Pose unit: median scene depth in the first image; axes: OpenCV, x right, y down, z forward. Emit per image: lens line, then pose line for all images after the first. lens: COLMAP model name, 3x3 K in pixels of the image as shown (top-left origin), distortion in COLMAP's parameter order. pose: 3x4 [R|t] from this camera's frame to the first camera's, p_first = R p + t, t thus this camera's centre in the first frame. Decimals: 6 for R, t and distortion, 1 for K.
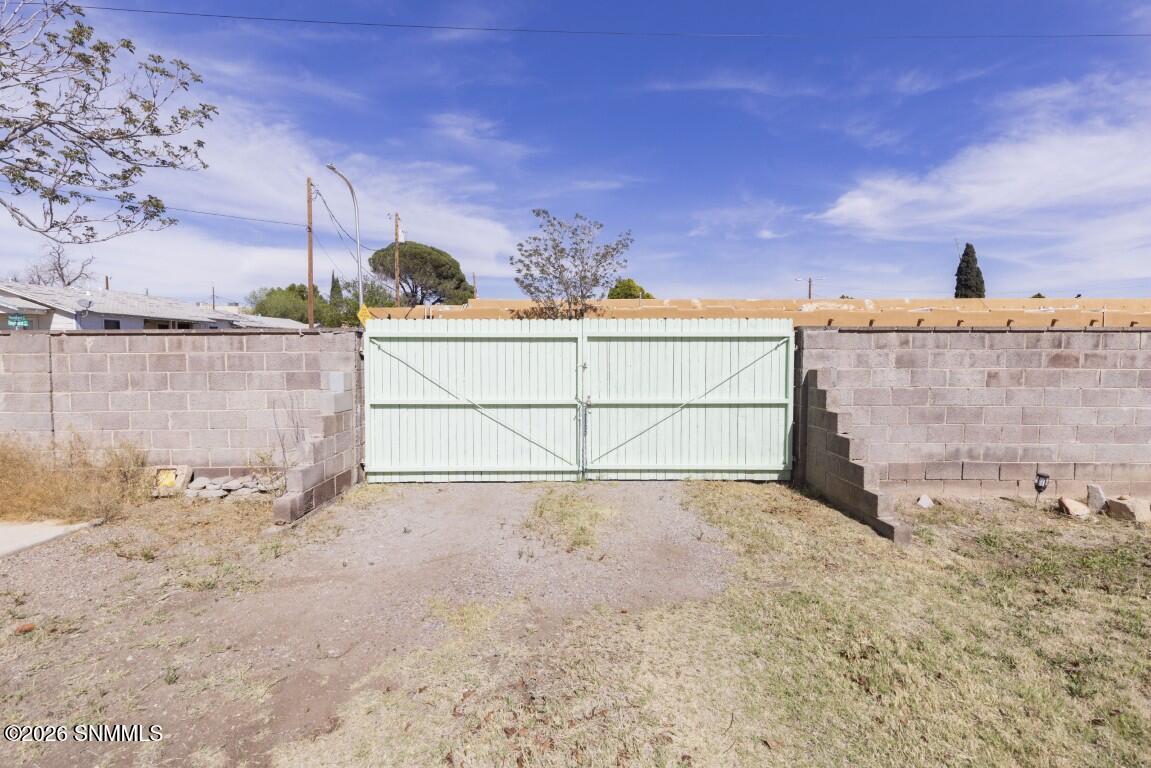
lens RADIAL K [[508.9, 0, 575.7], [0, 508.9, 380.2], [0, 0, 1]] dist [-0.003752, -0.000953]
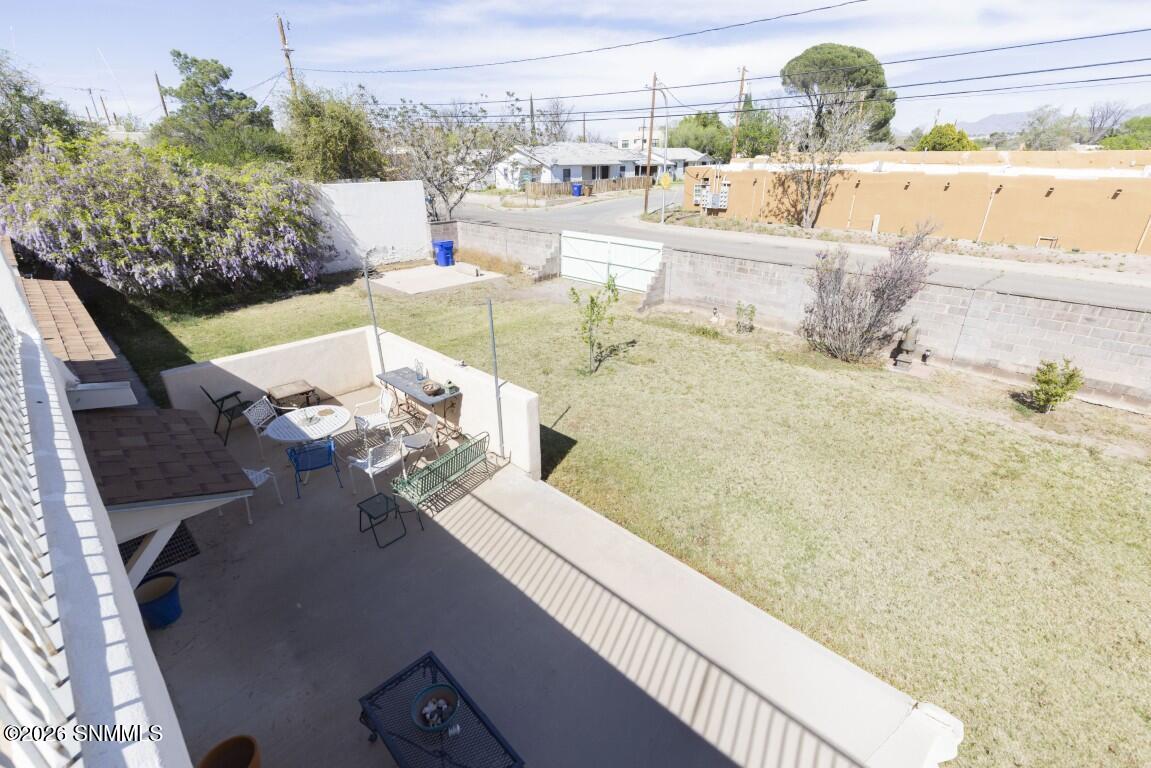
lens RADIAL K [[508.9, 0, 573.6], [0, 508.9, 389.1], [0, 0, 1]] dist [-0.003752, -0.000953]
pose [[0.703916, 0.292145, -0.647421, 2.252468], [-0.034943, 0.924636, 0.379245, -0.445467], [0.709423, -0.244334, 0.661075, -1.555476]]
